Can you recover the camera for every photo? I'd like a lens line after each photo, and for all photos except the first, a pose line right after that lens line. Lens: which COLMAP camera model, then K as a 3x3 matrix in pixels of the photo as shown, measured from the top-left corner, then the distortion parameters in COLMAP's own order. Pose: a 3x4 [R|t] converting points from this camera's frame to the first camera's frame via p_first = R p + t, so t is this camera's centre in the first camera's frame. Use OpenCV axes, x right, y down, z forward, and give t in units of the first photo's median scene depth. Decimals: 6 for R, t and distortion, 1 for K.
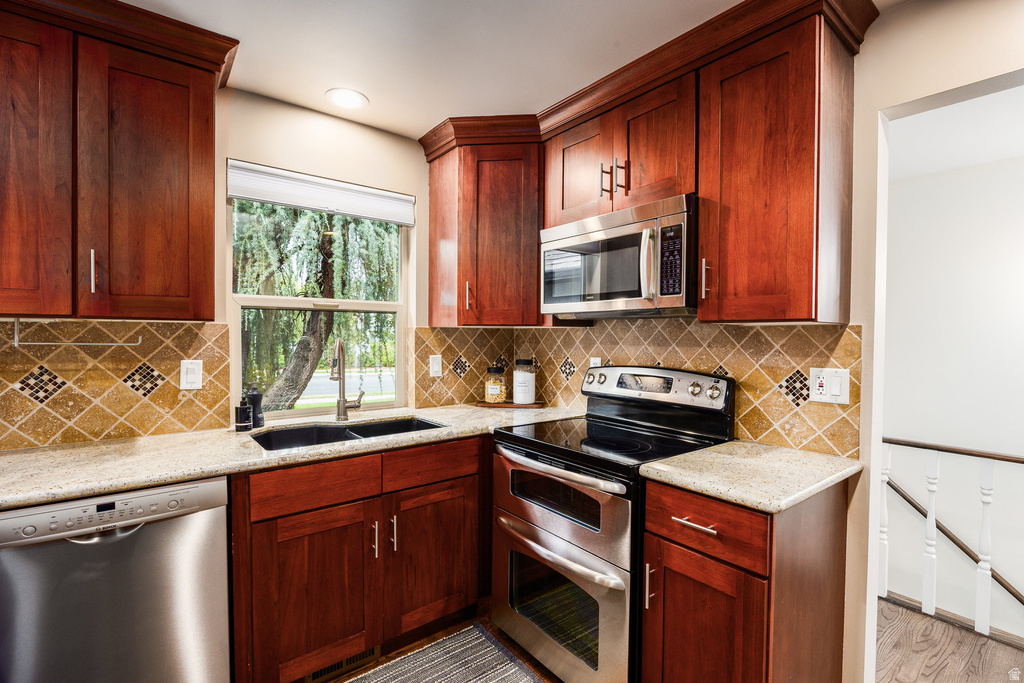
lens RADIAL K [[477.0, 0, 509.8], [0, 477.0, 344.9], [0, 0, 1]] dist [-0.009070, 0.000081]
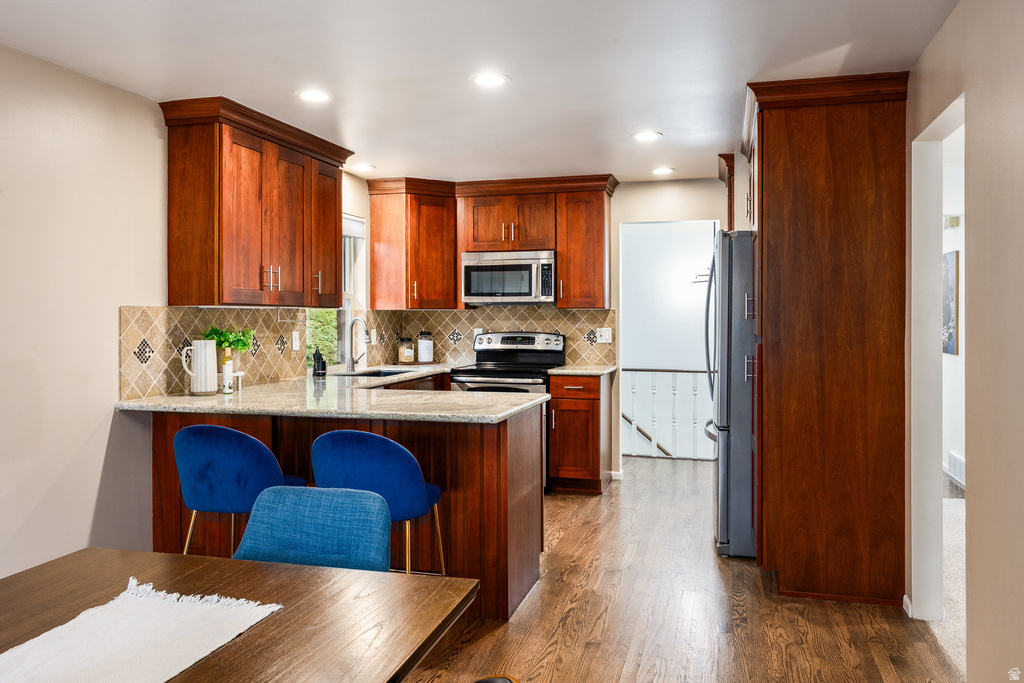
lens RADIAL K [[776.8, 0, 513.9], [0, 776.8, 333.9], [0, 0, 1]] dist [0.007558, 0.001471]
pose [[0.812897, -0.020223, 0.582056, -1.725459], [0.018331, 0.999790, 0.009137, 0.030944], [-0.582119, 0.003242, 0.813097, -1.667828]]
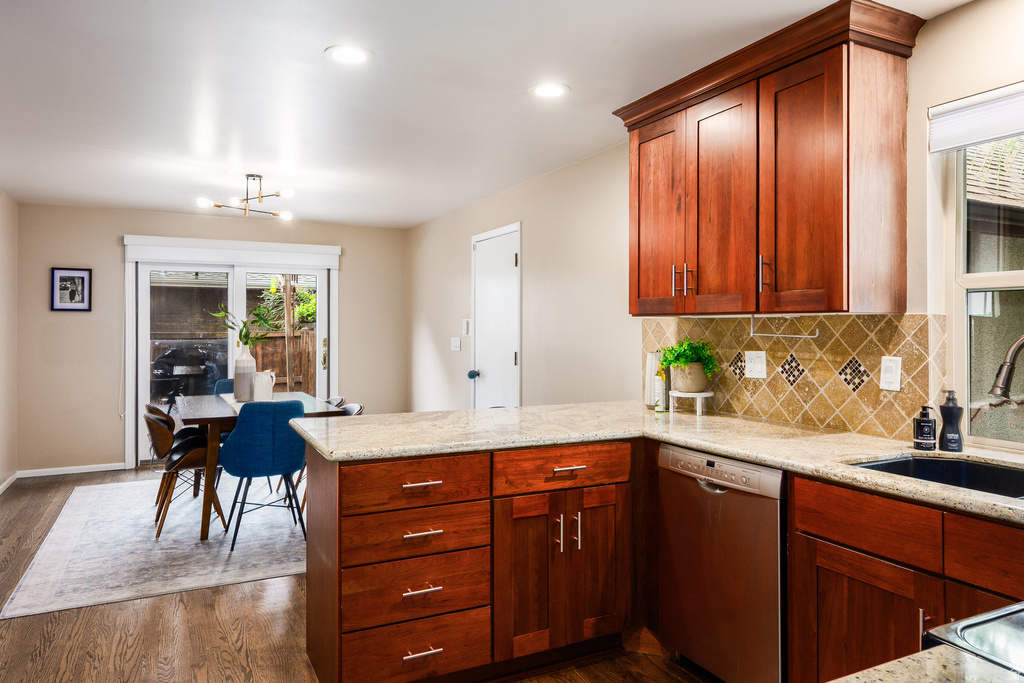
lens RADIAL K [[684.6, 0, 517.6], [0, 684.6, 325.2], [0, 0, 1]] dist [-0.005710, -0.007545]
pose [[-0.204601, -0.007767, -0.978815, 0.759810], [-0.024493, 0.999696, -0.002813, -0.005863], [0.978539, 0.023398, -0.204729, 0.634191]]
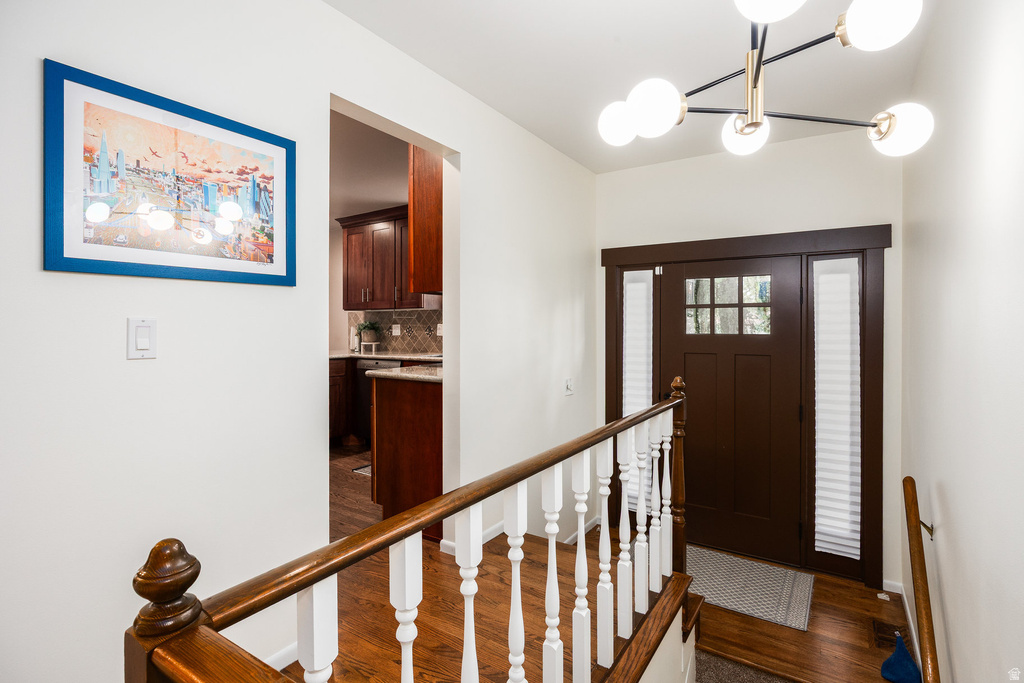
lens RADIAL K [[477.0, 0, 499.1], [0, 477.0, 322.1], [0, 0, 1]] dist [-0.009070, 0.000081]
pose [[0.293265, -0.008298, -0.955995, 1.962732], [-0.018560, 0.999724, -0.014371, 0.054764], [0.955851, 0.021958, 0.293030, 0.610362]]
